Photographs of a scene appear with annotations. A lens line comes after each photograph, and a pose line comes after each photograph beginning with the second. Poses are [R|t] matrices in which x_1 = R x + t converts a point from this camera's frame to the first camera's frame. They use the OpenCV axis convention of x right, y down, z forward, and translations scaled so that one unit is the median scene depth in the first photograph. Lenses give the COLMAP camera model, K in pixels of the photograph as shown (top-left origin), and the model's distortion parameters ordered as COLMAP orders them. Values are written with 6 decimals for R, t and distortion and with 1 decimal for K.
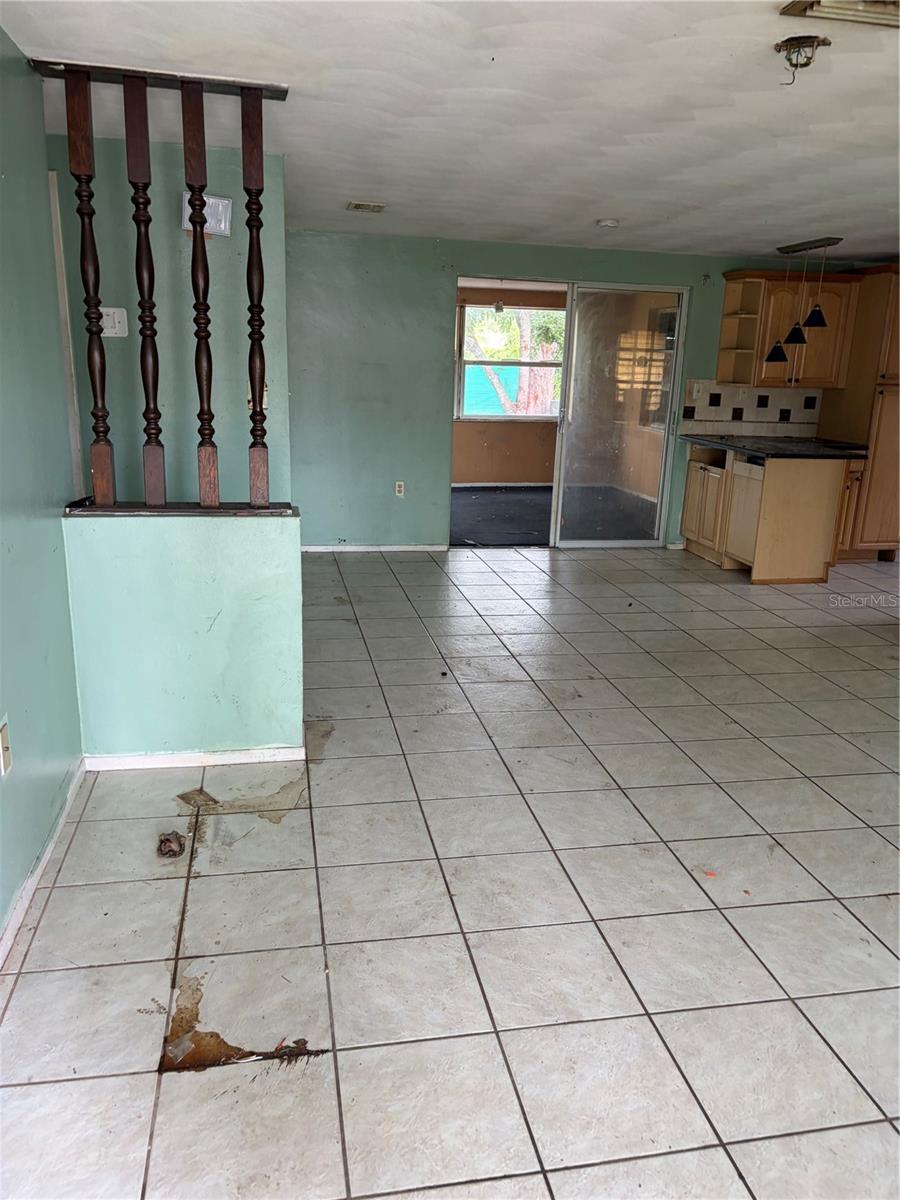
lens RADIAL K [[900.2, 0, 441.3], [0, 900.2, 600.0], [0, 0, 1]] dist [0.035535, -0.043185]
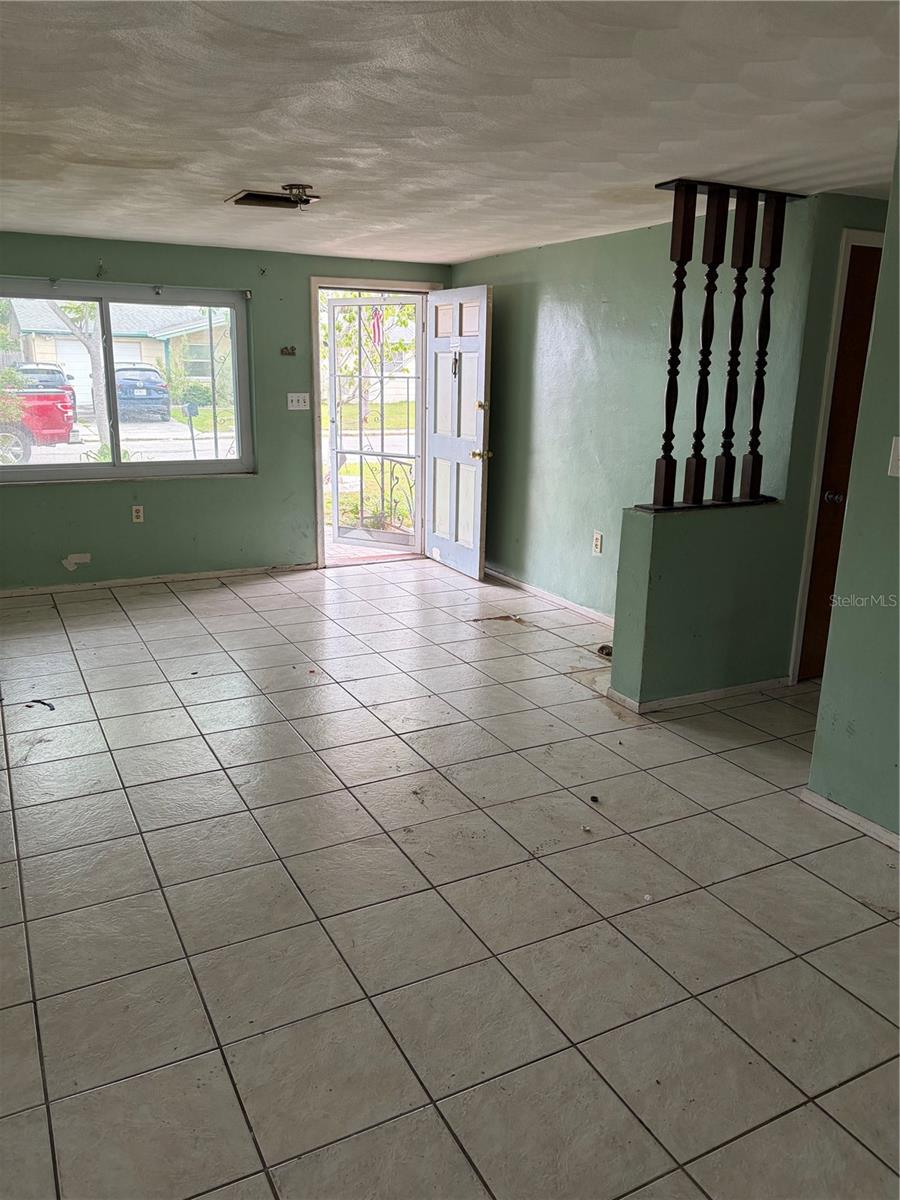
lens RADIAL K [[900.2, 0, 451.3], [0, 900.2, 603.2], [0, 0, 1]] dist [0.035535, -0.043185]
pose [[-0.957800, 0.024556, -0.286386, 0.474652], [-0.120303, 0.870632, 0.476998, -0.585757], [0.261050, 0.491322, -0.830937, 2.163601]]
